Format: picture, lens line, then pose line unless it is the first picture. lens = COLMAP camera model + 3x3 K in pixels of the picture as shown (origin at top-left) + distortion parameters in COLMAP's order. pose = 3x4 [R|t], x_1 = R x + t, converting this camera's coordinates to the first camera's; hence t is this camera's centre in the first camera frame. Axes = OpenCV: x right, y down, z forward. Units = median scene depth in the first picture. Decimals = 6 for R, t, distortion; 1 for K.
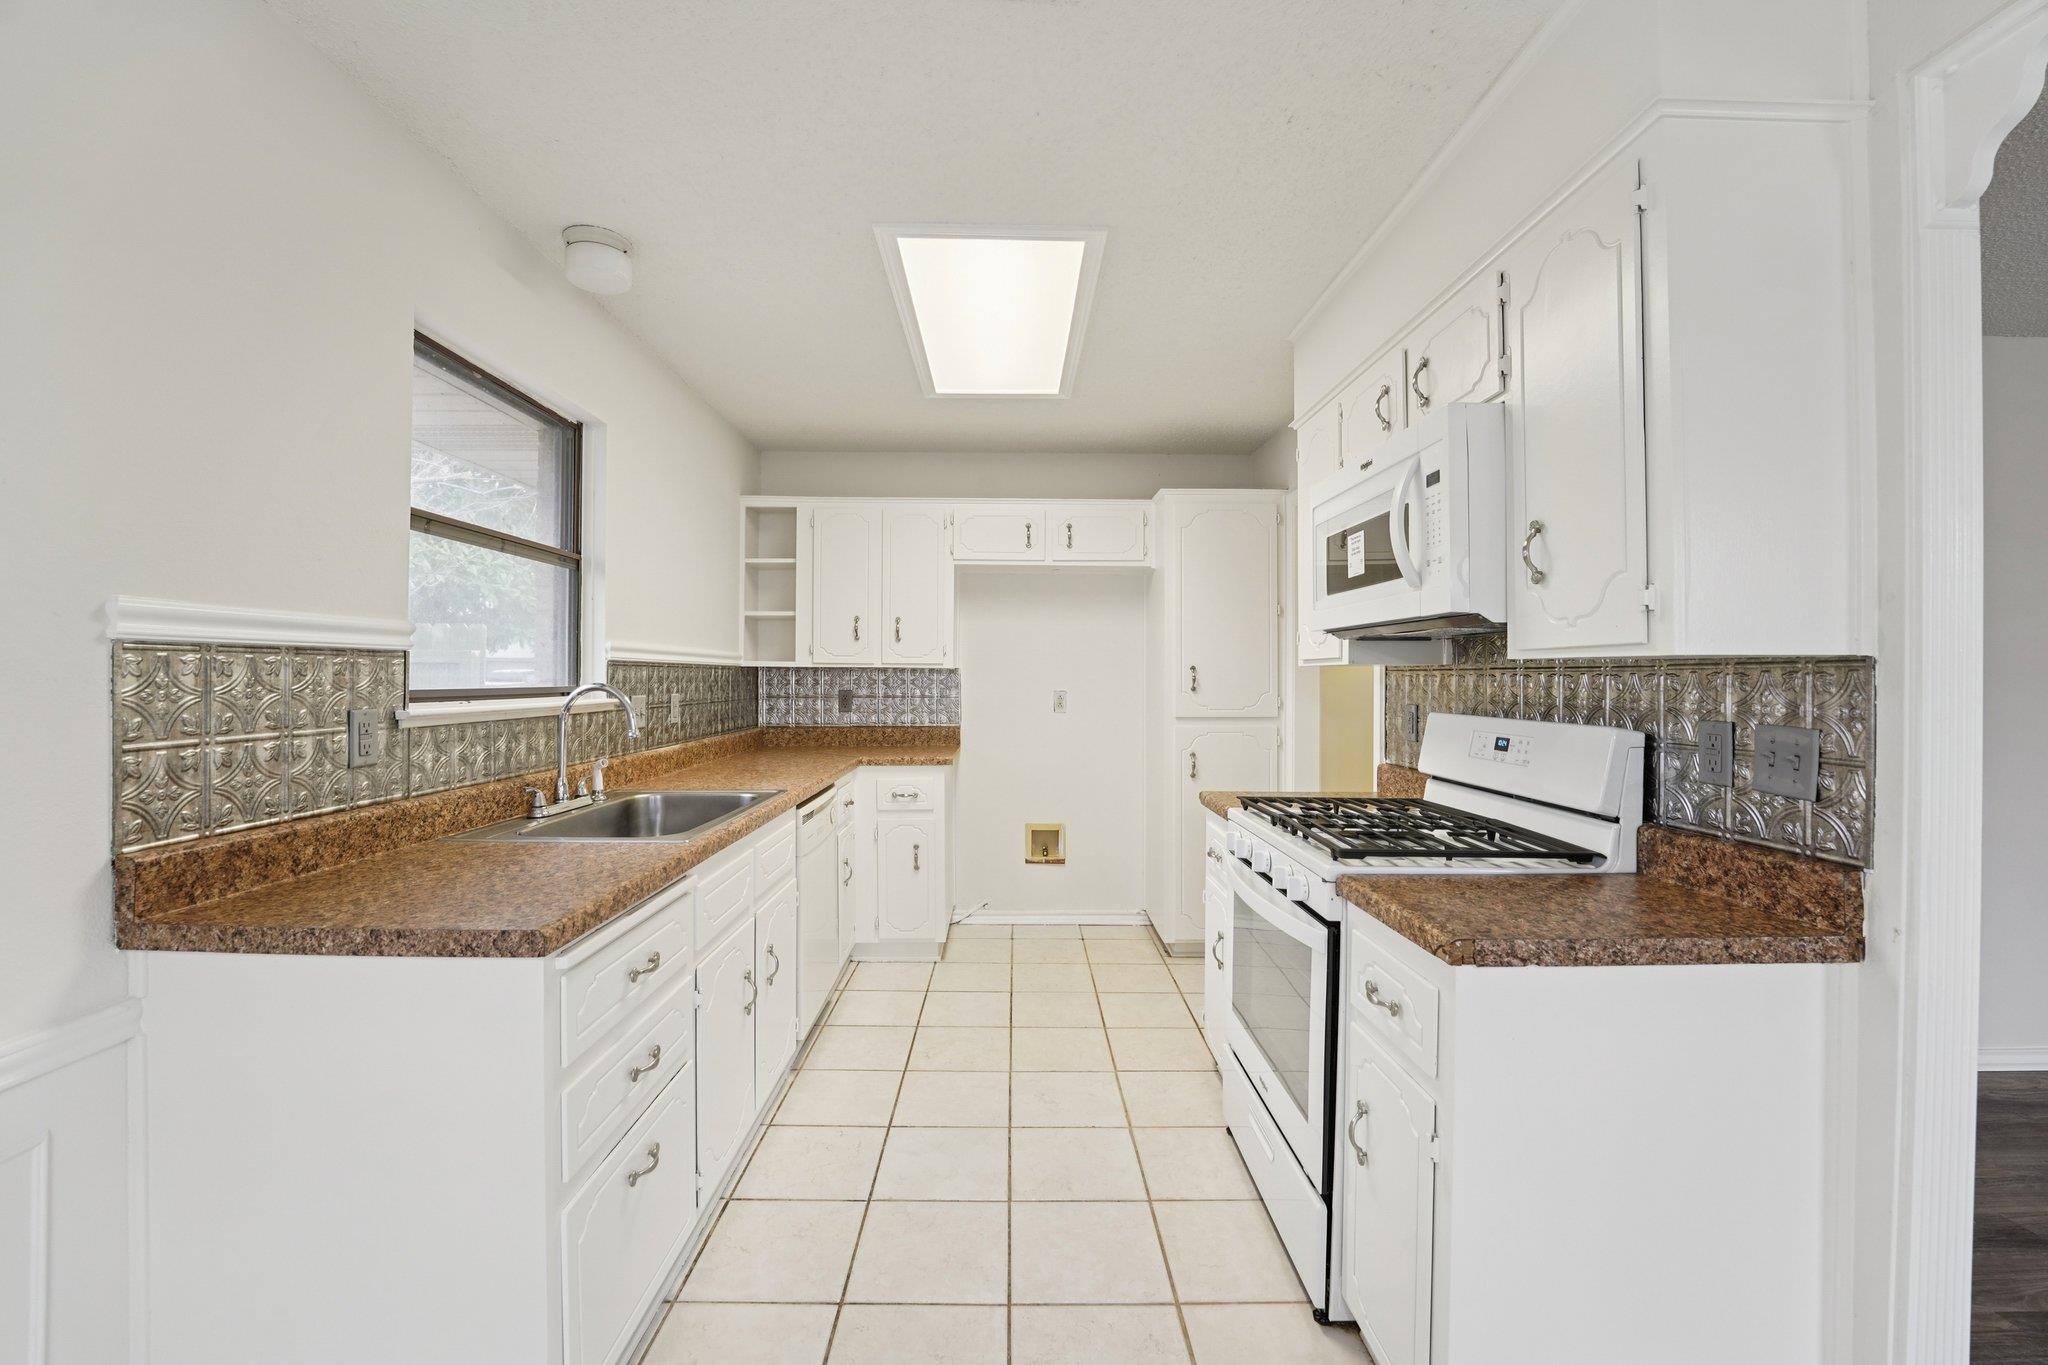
lens RADIAL K [[844.6, 0, 1018.2], [0, 844.6, 669.5], [0, 0, 1]] dist [-0.024802, -0.000004]
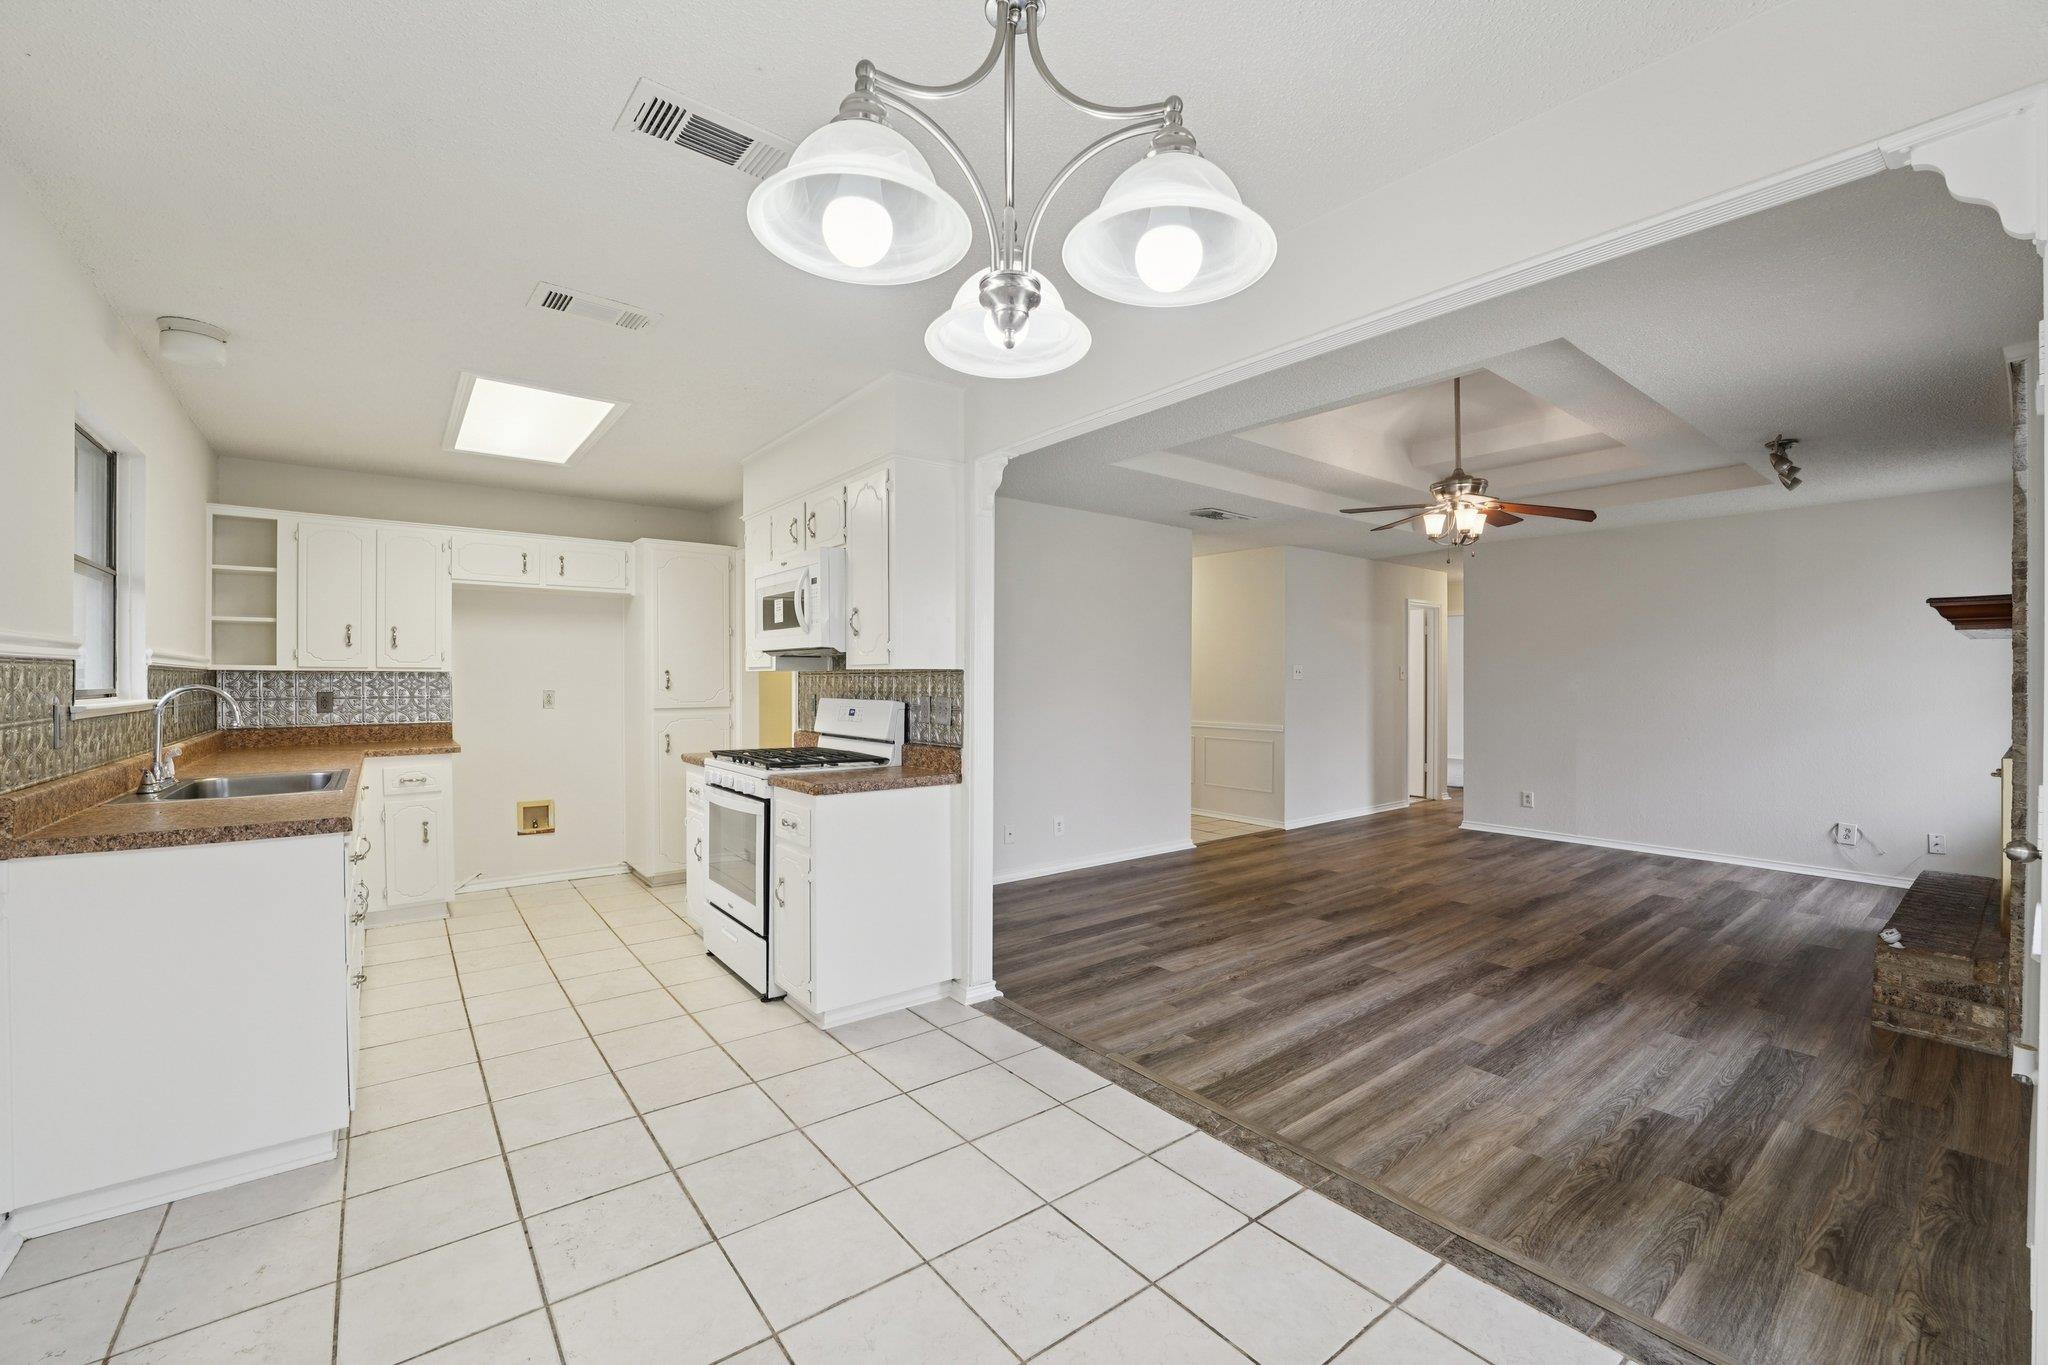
lens RADIAL K [[834.2, 0, 1017.3], [0, 834.2, 686.3], [0, 0, 1]] dist [-0.024862, 0.000617]
pose [[0.798777, -0.009154, 0.601558, -0.257219], [-0.001651, 0.999847, 0.017407, -0.005073], [-0.601625, -0.014897, 0.798640, -0.712787]]
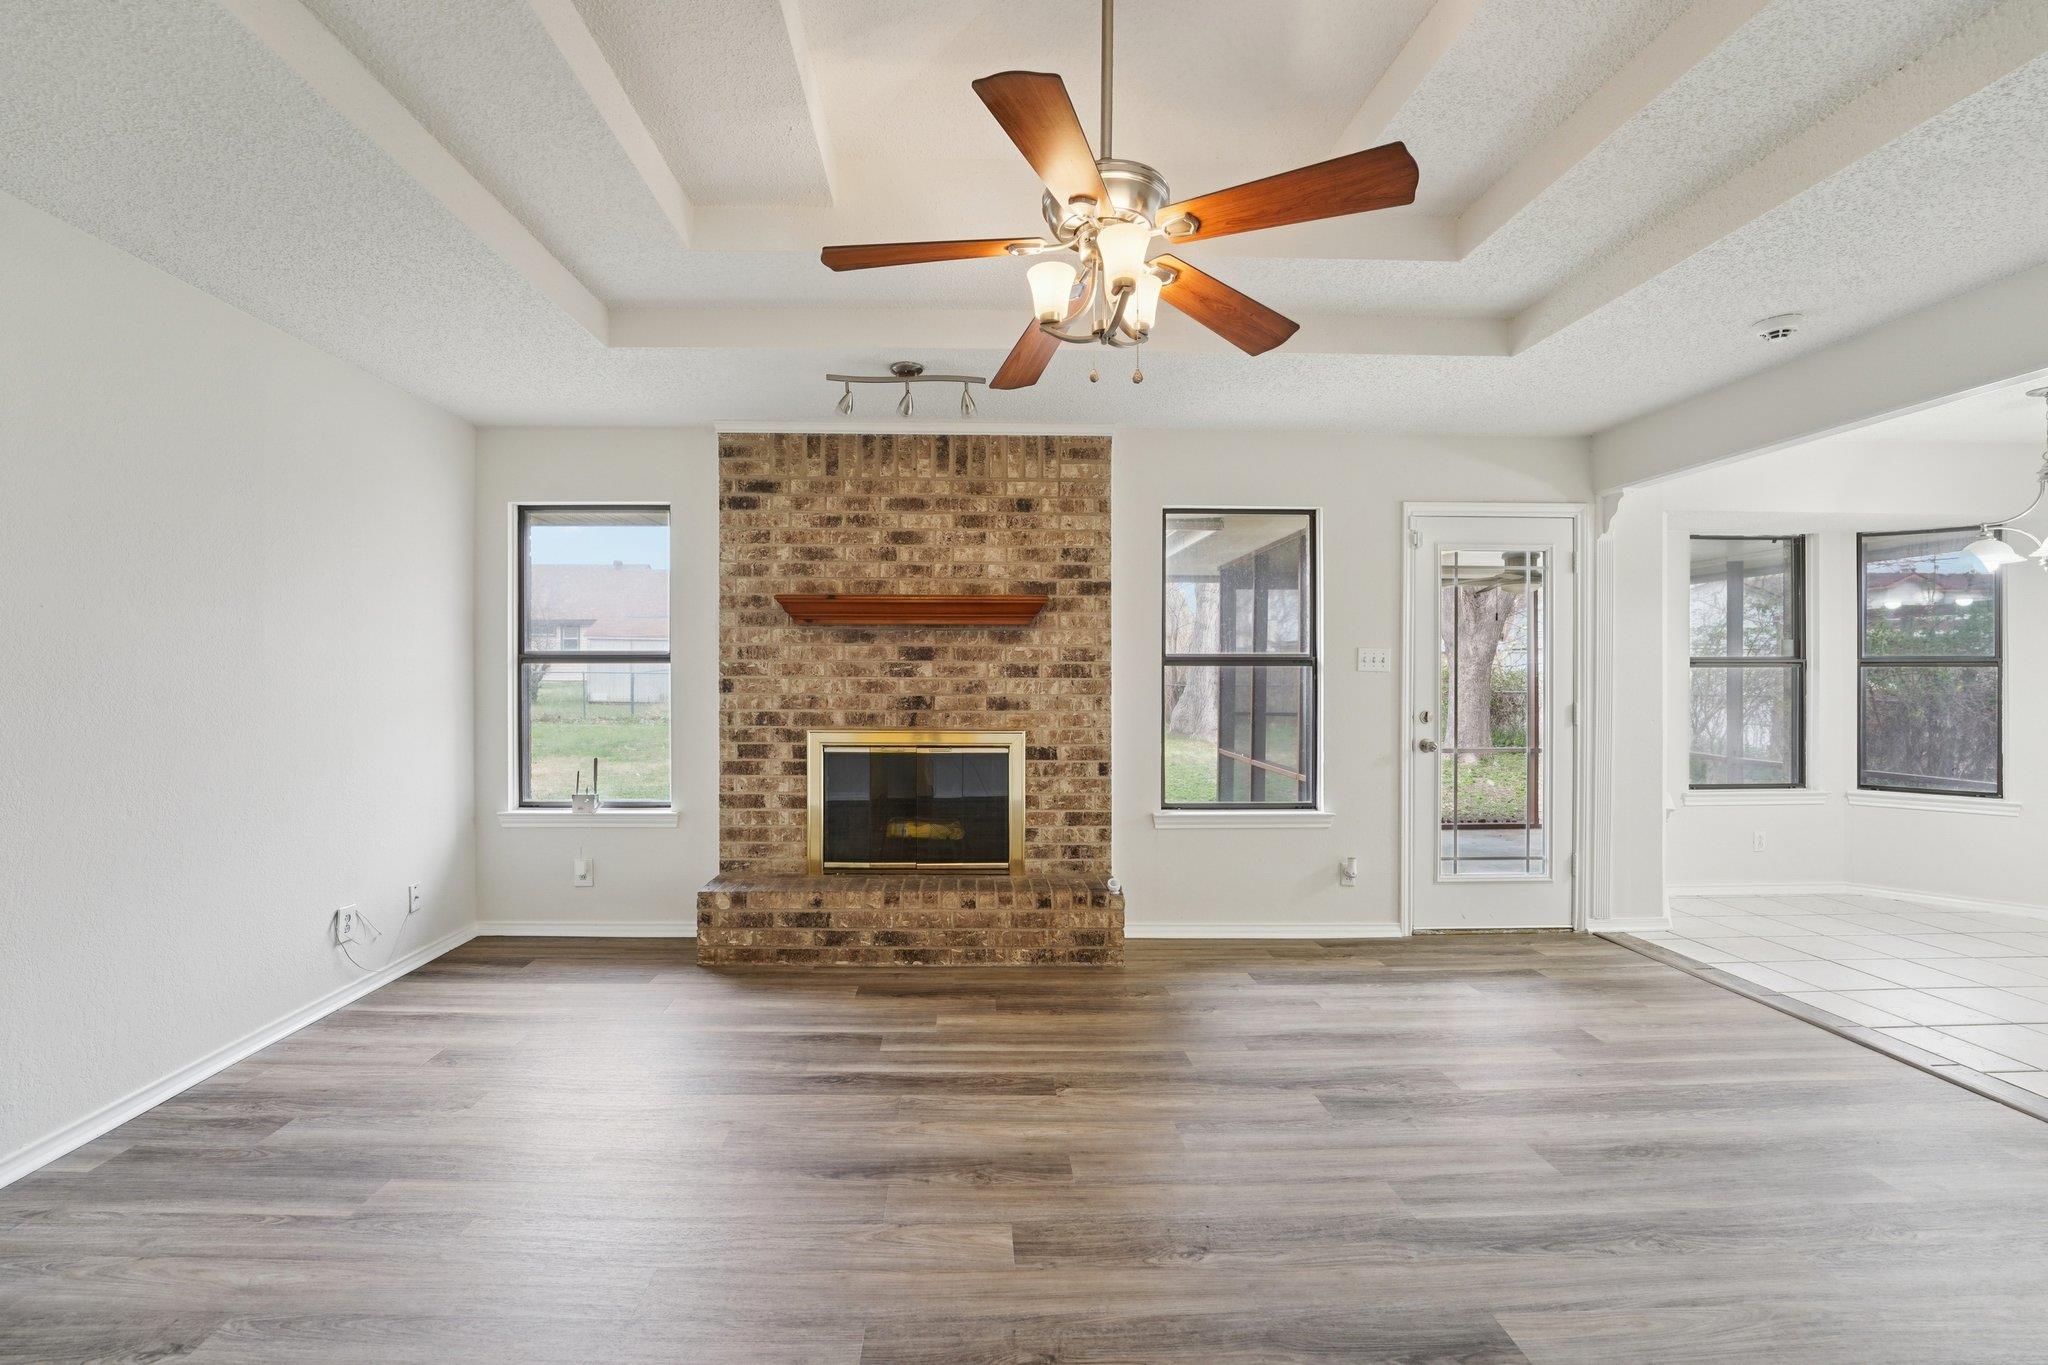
lens RADIAL K [[852.3, 0, 979.1], [0, 852.3, 672.5], [0, 0, 1]] dist [-0.026364, -0.000063]
pose [[-0.999971, -0.007532, -0.001193, 2.012357], [-0.007527, 0.999964, -0.003849, 0.025712], [0.001222, -0.003840, -0.999992, 1.164922]]
